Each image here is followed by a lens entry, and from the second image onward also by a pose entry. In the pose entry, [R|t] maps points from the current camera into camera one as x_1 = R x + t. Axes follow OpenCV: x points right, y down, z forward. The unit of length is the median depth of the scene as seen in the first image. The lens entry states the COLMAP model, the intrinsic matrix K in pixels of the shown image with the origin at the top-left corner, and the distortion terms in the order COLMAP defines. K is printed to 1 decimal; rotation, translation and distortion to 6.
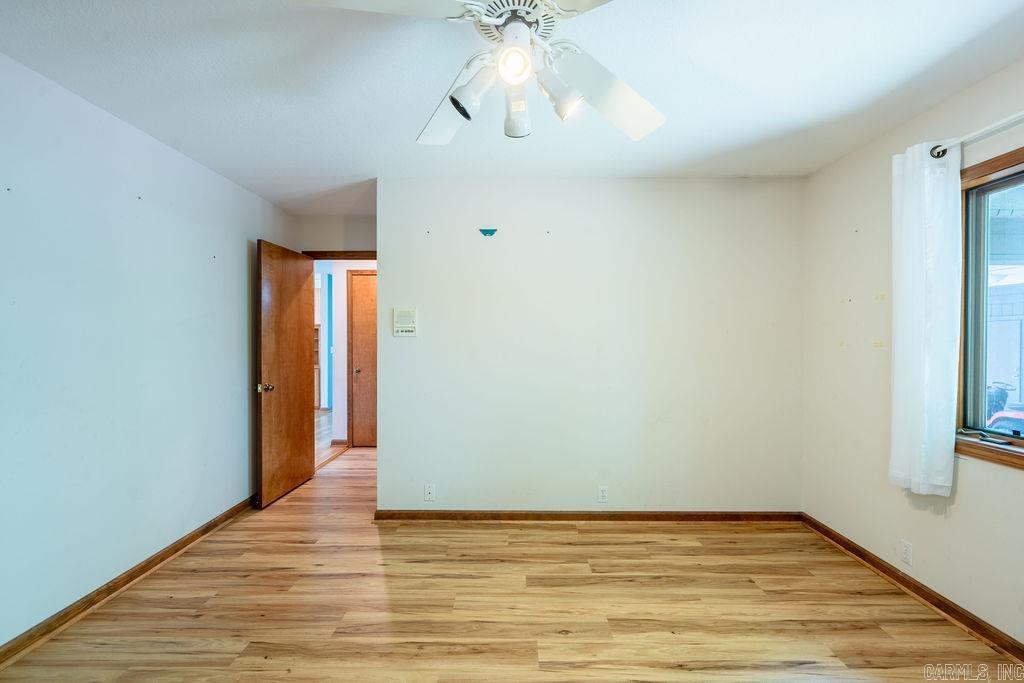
lens RADIAL K [[455.9, 0, 512.0], [0, 455.9, 341.5], [0, 0, 1]] dist [0.003044, 0.000378]
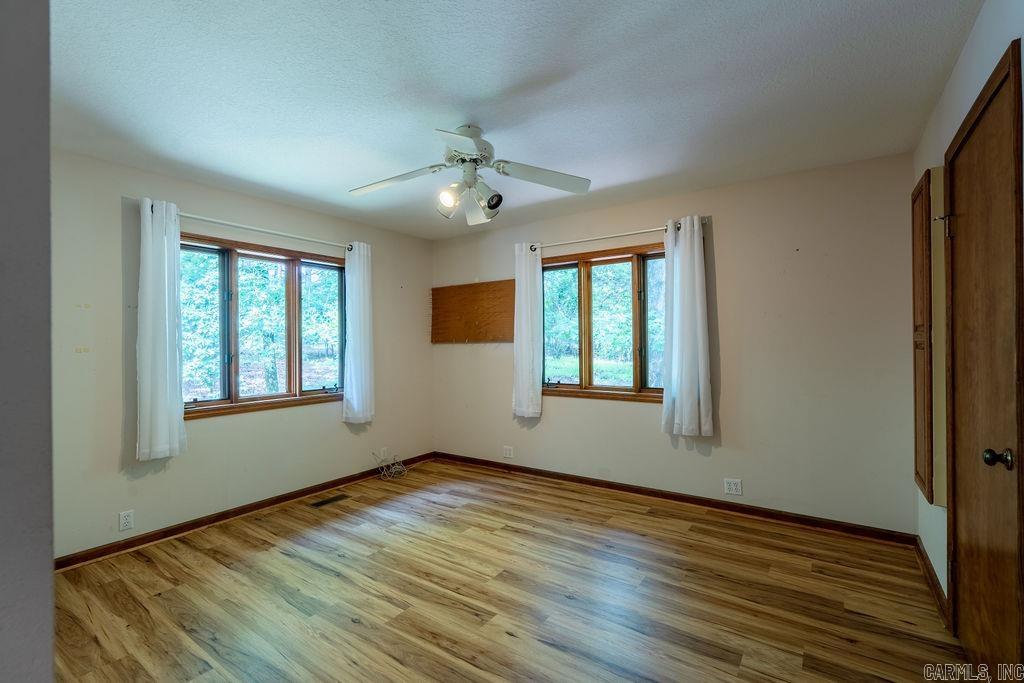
lens RADIAL K [[455.9, 0, 512.0], [0, 455.9, 341.5], [0, 0, 1]] dist [0.003044, 0.000378]
pose [[-0.821028, 0.009563, 0.570808, -0.770379], [0.013850, 0.999899, 0.003169, -0.001761], [-0.570720, 0.010508, -0.821077, 1.624000]]
